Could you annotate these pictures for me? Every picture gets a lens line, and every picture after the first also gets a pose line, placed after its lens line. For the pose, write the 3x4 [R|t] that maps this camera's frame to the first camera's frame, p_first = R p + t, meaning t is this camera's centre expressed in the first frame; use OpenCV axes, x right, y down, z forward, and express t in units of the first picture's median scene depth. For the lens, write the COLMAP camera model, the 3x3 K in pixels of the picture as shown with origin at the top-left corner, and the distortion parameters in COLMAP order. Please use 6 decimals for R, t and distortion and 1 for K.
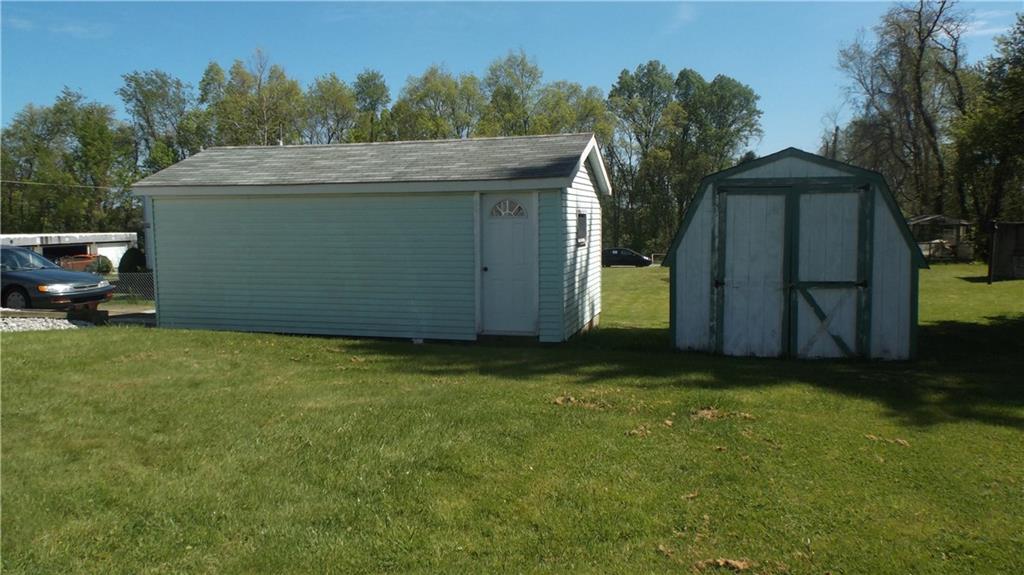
lens RADIAL K [[802.6, 0, 512.0], [0, 802.6, 287.5], [0, 0, 1]] dist [-0.009817, -0.004585]
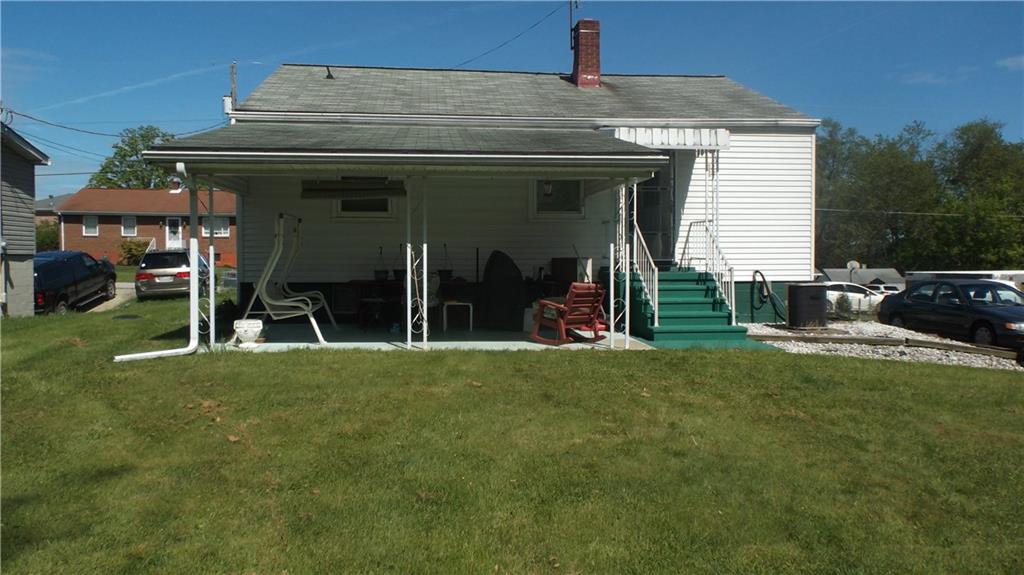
lens RADIAL K [[773.1, 0, 512.0], [0, 773.1, 287.5], [0, 0, 1]] dist [0.003470, 0.001626]
pose [[0.338585, 0.040389, -0.940069, 0.091382], [-0.083066, 0.996461, 0.012894, -0.007501], [0.937262, 0.073722, 0.340741, 0.108041]]
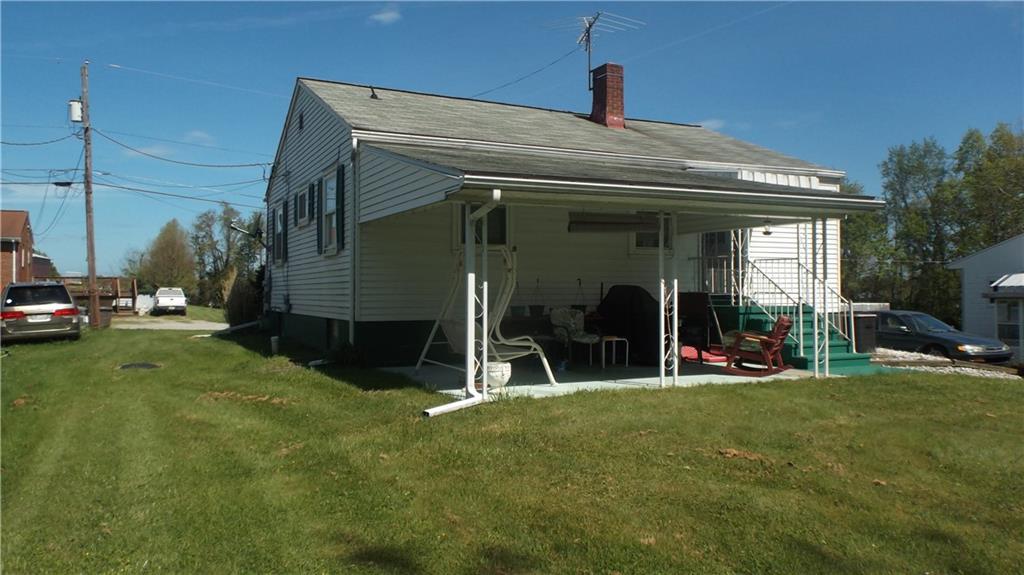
lens RADIAL K [[779.7, 0, 512.0], [0, 779.7, 287.5], [0, 0, 1]] dist [0.005339, 0.003061]
pose [[0.643954, 0.000991, -0.765063, -0.147763], [-0.068726, 0.996031, -0.056556, 0.025715], [0.761971, 0.088999, 0.641467, -0.292756]]
